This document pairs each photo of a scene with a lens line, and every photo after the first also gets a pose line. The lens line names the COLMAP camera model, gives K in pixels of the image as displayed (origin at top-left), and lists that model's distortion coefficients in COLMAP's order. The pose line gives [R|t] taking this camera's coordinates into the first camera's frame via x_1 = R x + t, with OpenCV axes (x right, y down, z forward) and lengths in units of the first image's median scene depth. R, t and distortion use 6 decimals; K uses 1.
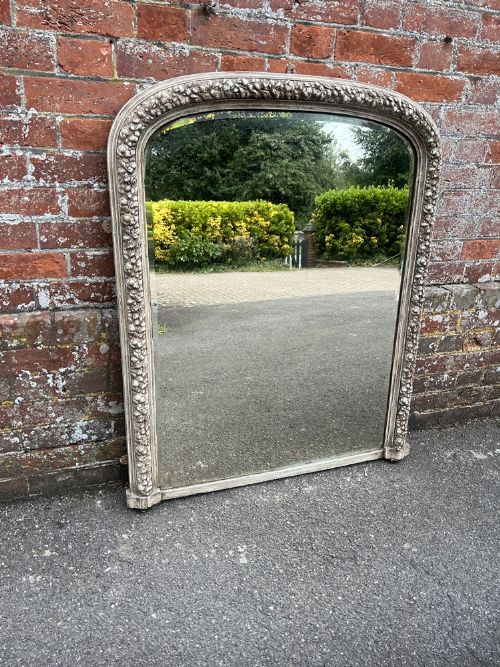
lens RADIAL K [[478.5, 0, 247.5], [0, 478.5, 331.6], [0, 0, 1]] dist [0.012108, -0.022270]
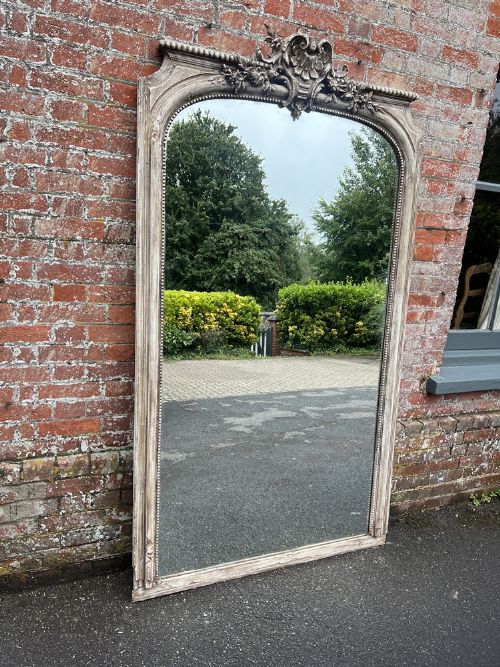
lens RADIAL K [[478.5, 0, 247.5], [0, 478.5, 331.6], [0, 0, 1]] dist [0.012108, -0.022270]
pose [[0.997672, 0.014636, 0.066599, 0.006441], [-0.002703, 0.984414, -0.175847, -0.159799], [-0.068134, 0.175257, 0.982162, -0.656230]]
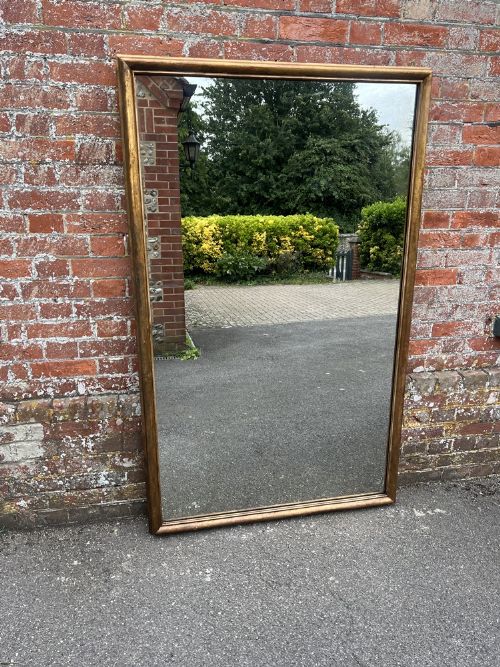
lens RADIAL K [[484.1, 0, 252.3], [0, 484.1, 328.5], [0, 0, 1]] dist [0.013067, -0.025628]
pose [[0.989379, 0.005378, -0.145262, 0.322959], [-0.017908, 0.996213, -0.085085, -0.132998], [0.144254, 0.086783, 0.985728, -0.438861]]
